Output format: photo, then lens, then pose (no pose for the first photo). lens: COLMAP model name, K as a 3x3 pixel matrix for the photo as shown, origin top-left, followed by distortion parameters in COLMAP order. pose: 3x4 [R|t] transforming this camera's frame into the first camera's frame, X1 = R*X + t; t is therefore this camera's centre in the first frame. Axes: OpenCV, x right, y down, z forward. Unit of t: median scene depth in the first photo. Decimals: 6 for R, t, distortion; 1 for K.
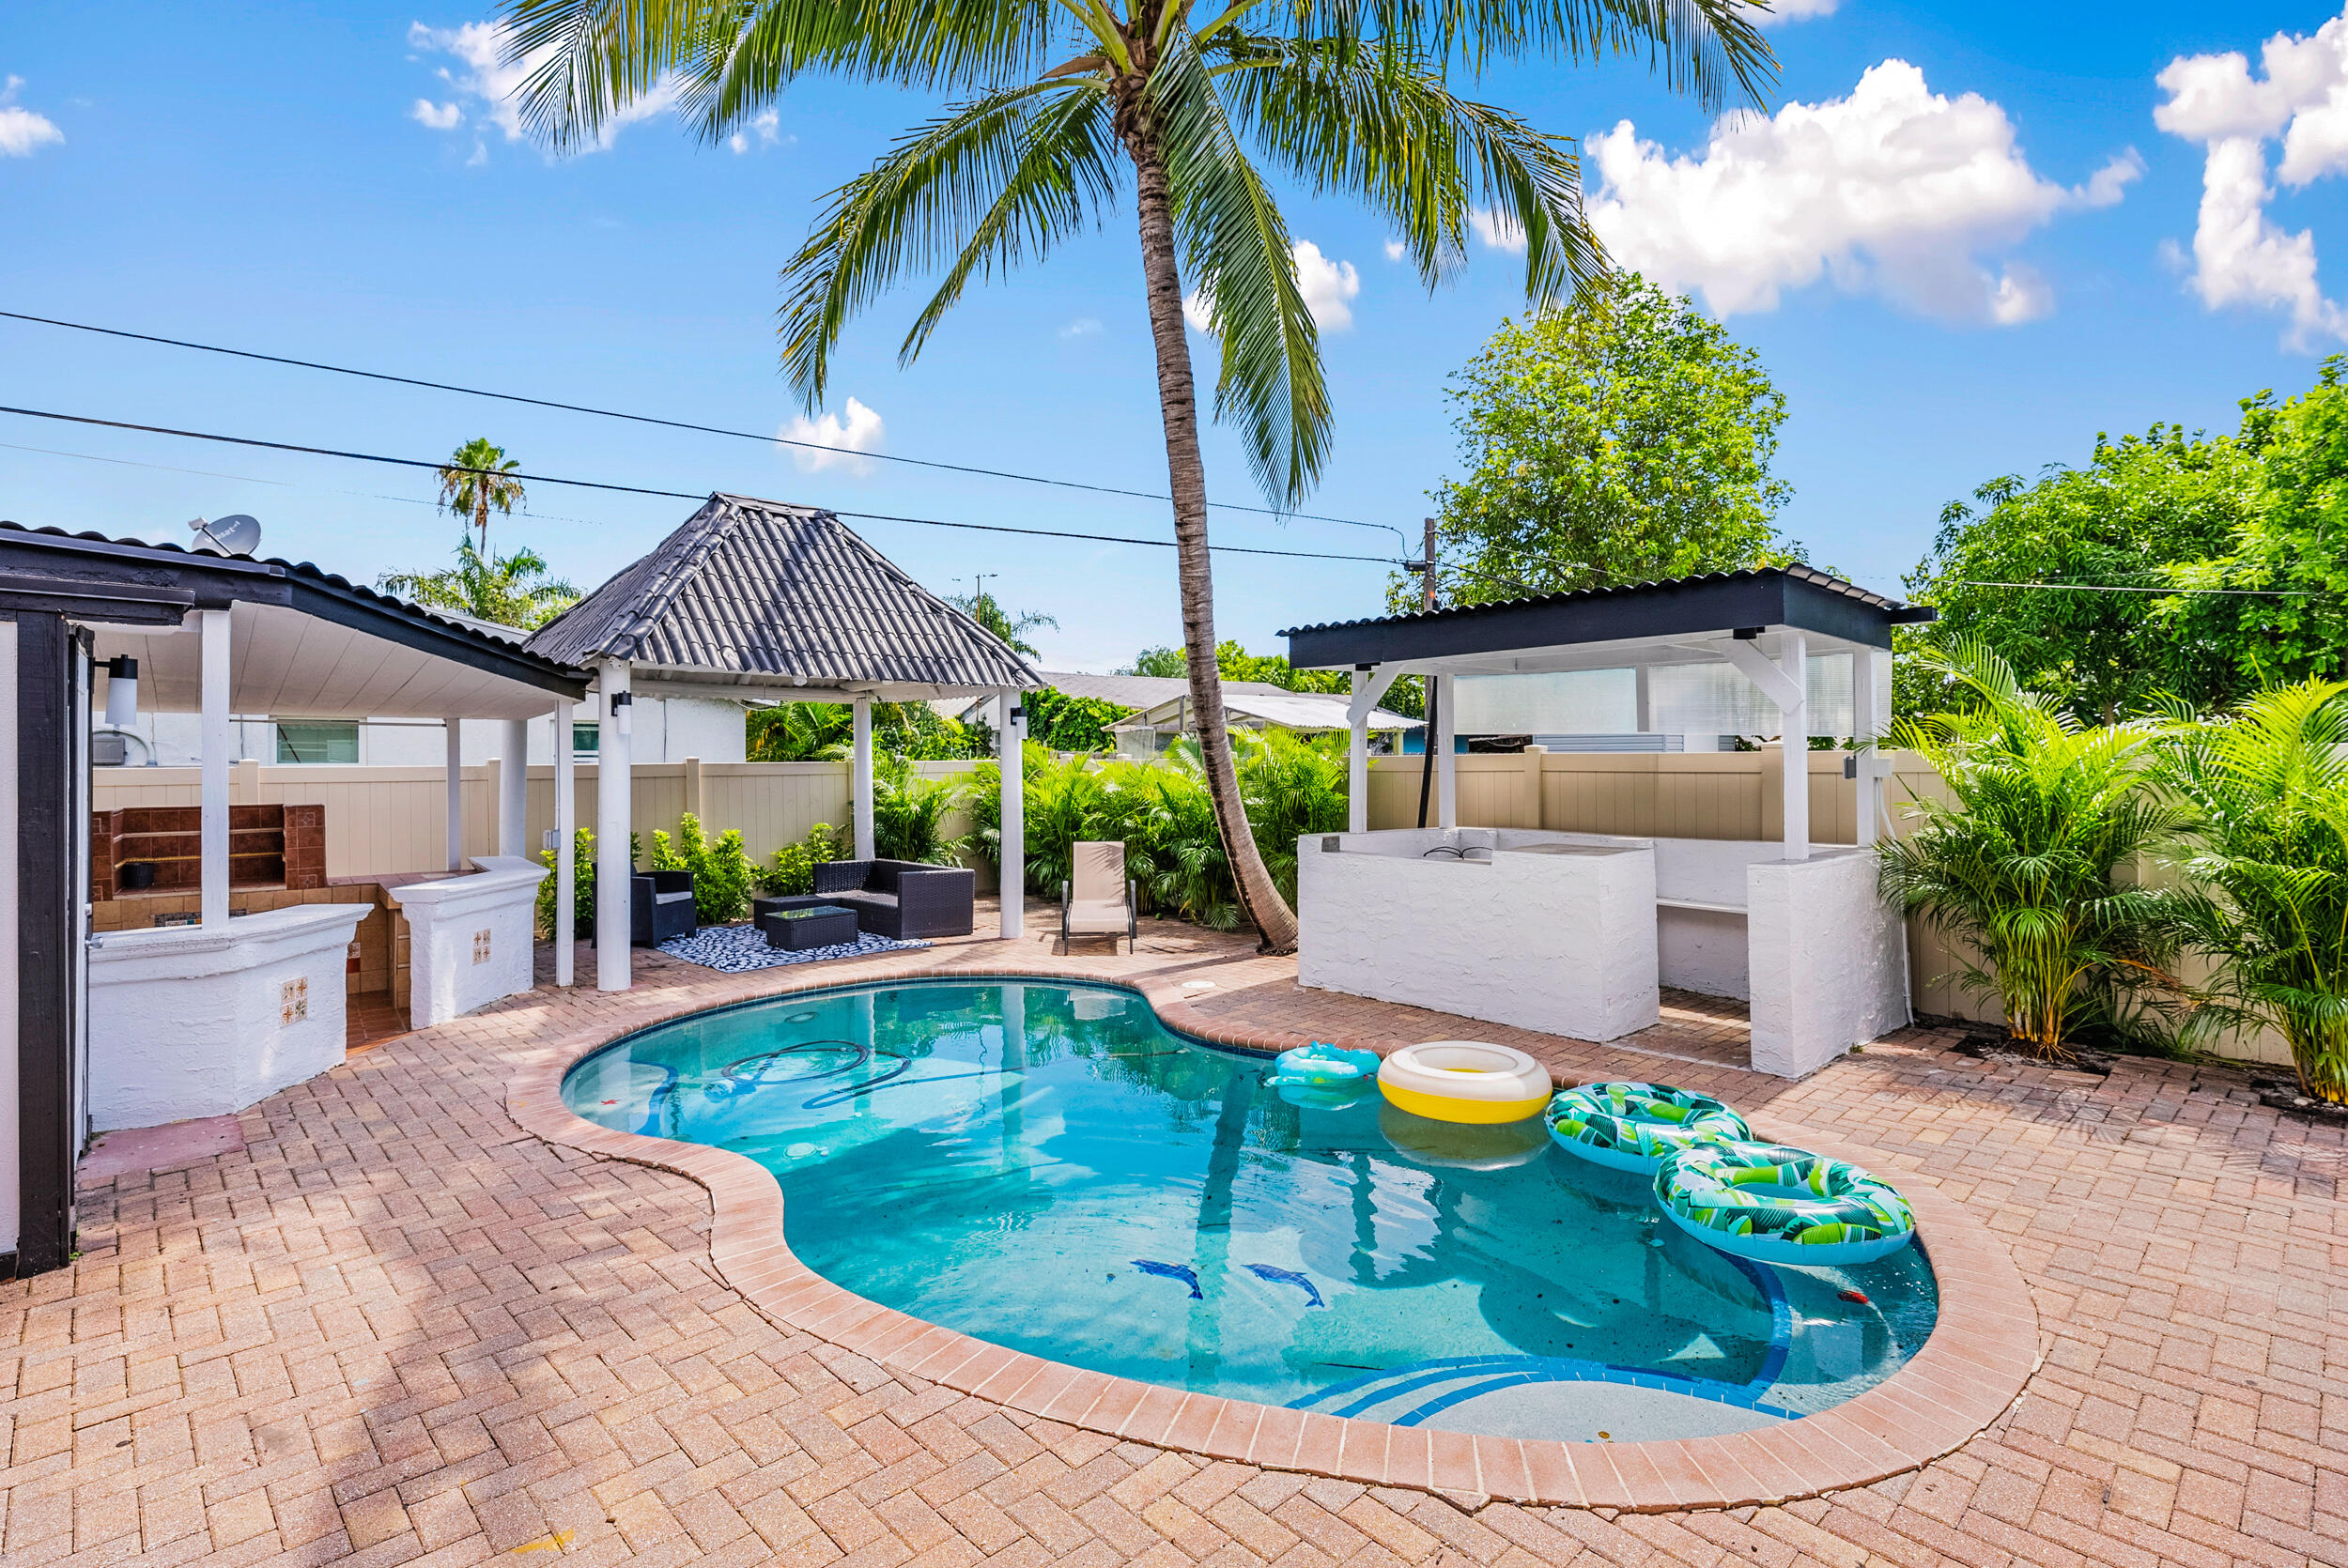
lens RADIAL K [[1116.2, 0, 1180.8], [0, 1116.2, 765.0], [0, 0, 1]] dist [0.002483, -0.000656]
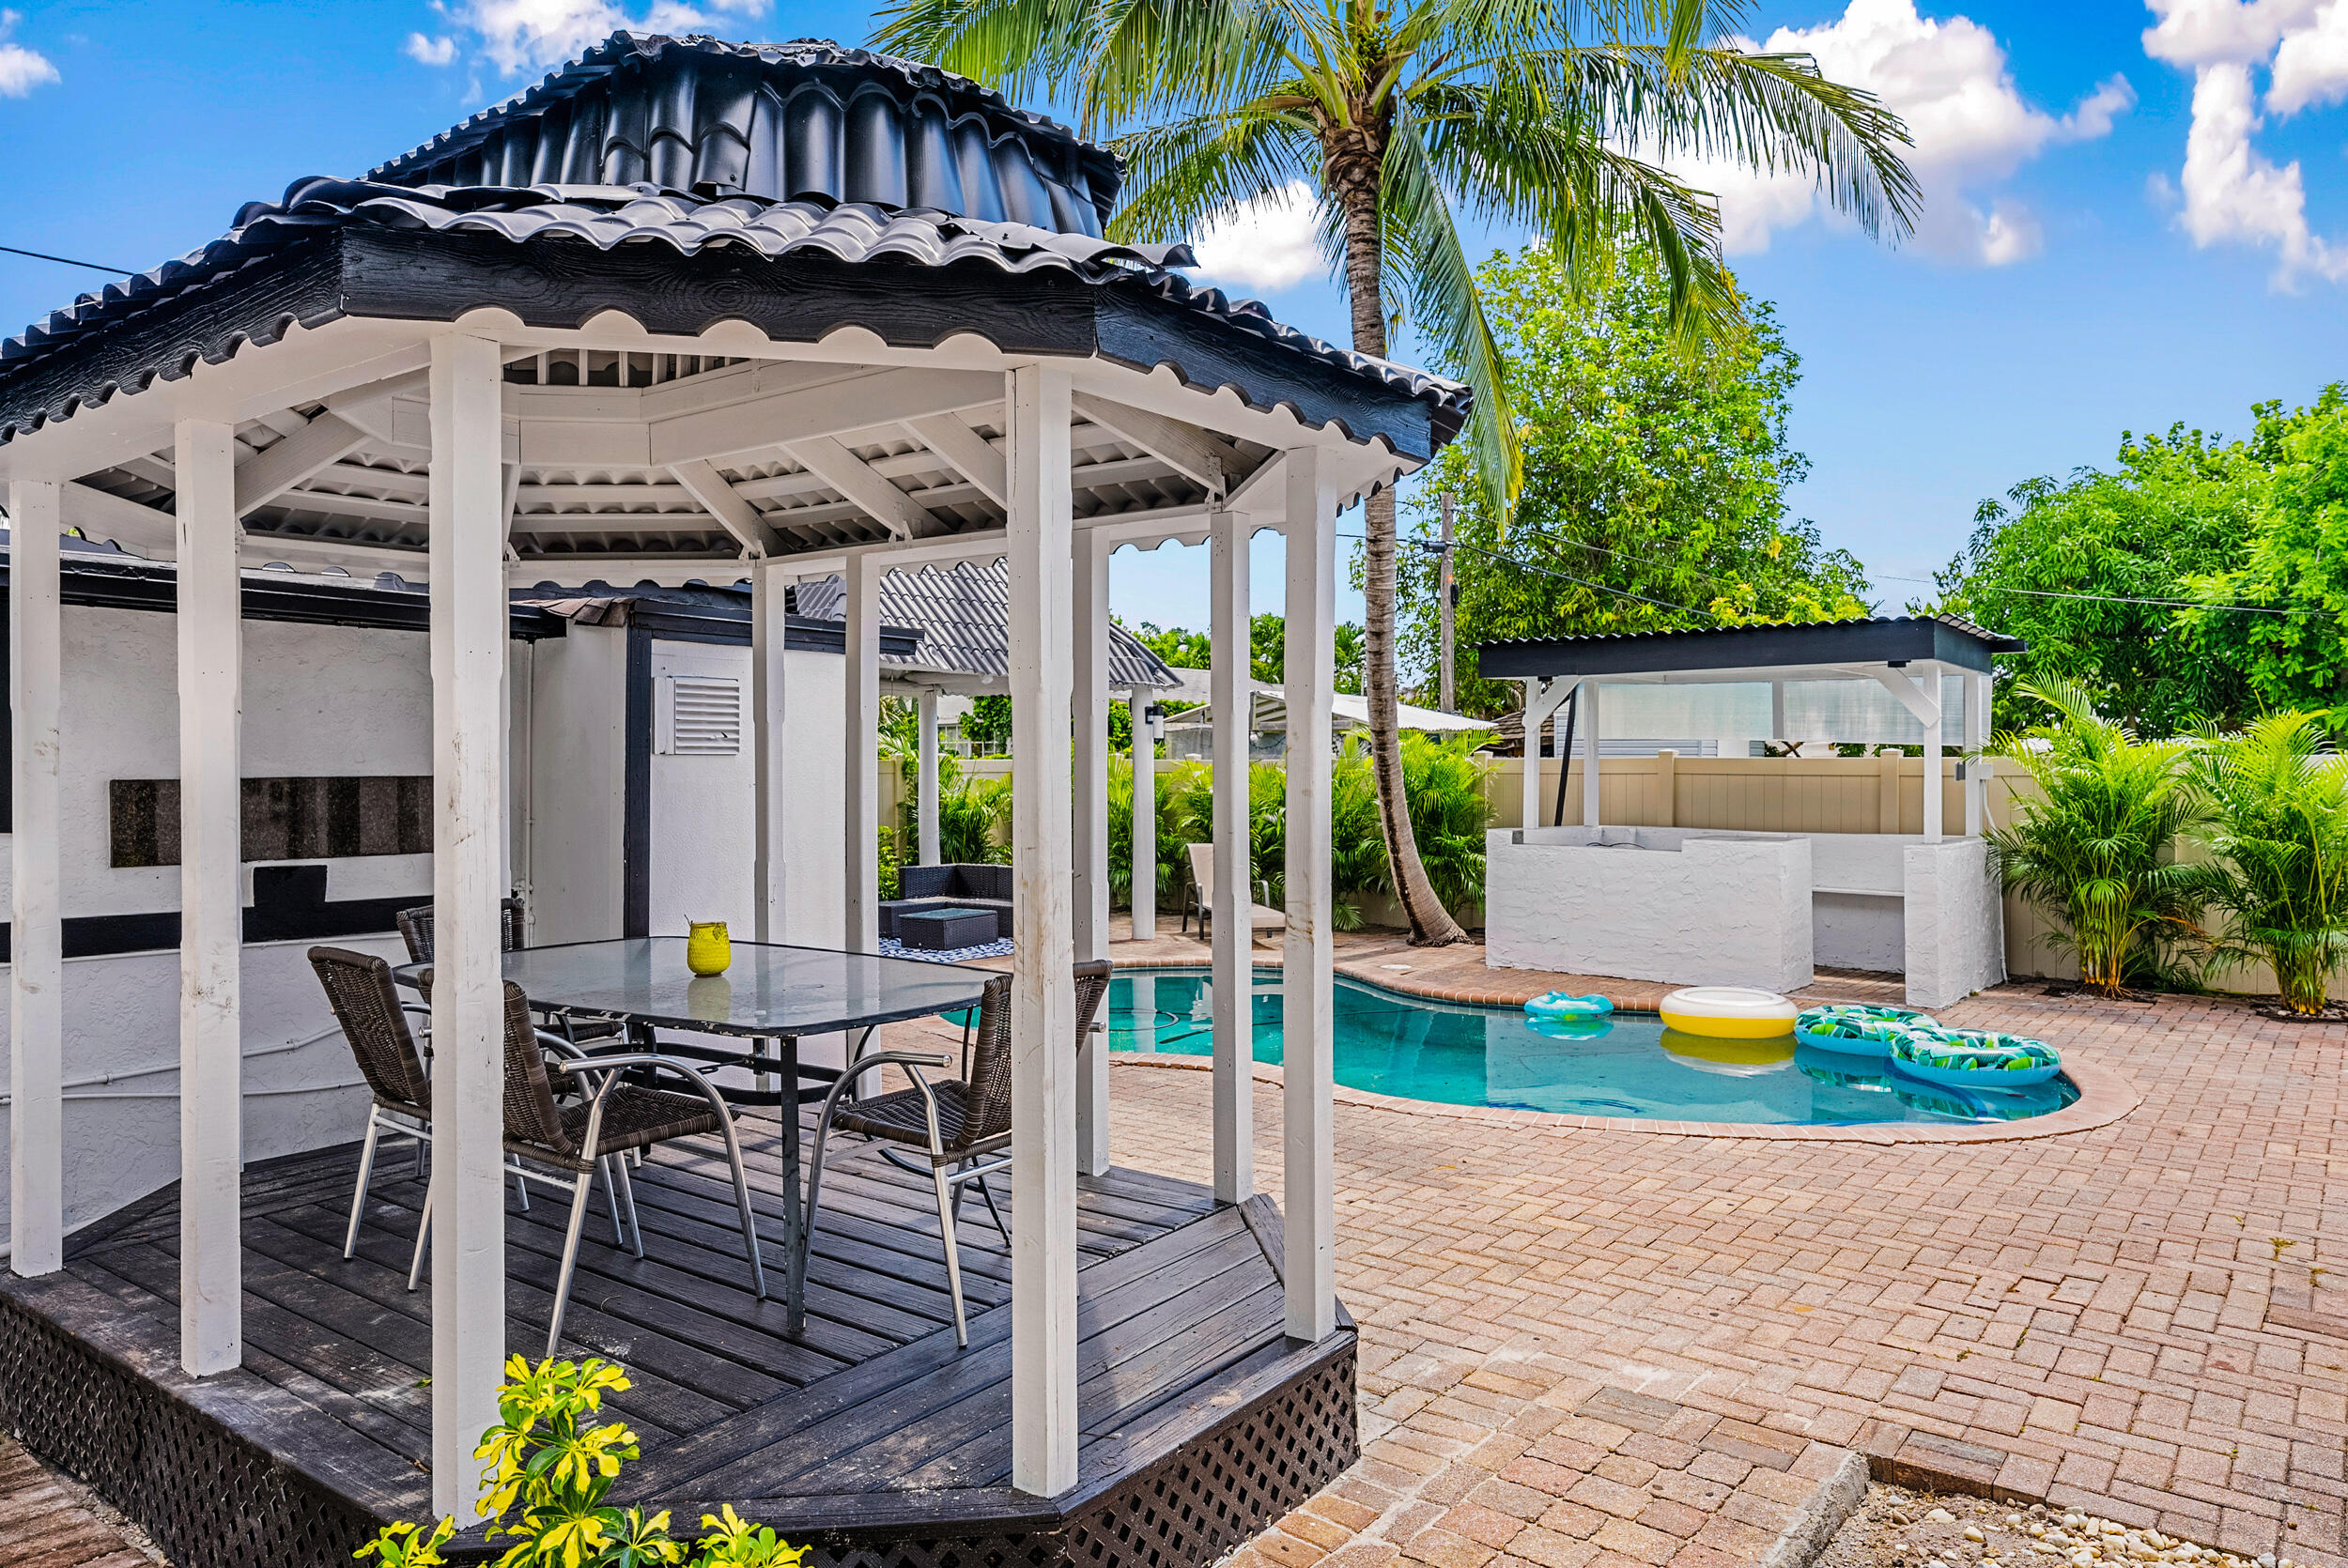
lens RADIAL K [[1524.6, 0, 1169.8], [0, 1524.6, 784.3], [0, 0, 1]] dist [-0.002766, 0.002168]
pose [[0.989972, 0.006097, 0.141132, -0.375491], [-0.007446, 0.999932, 0.009026, 0.006214], [-0.141067, -0.009987, 0.989950, -0.399387]]
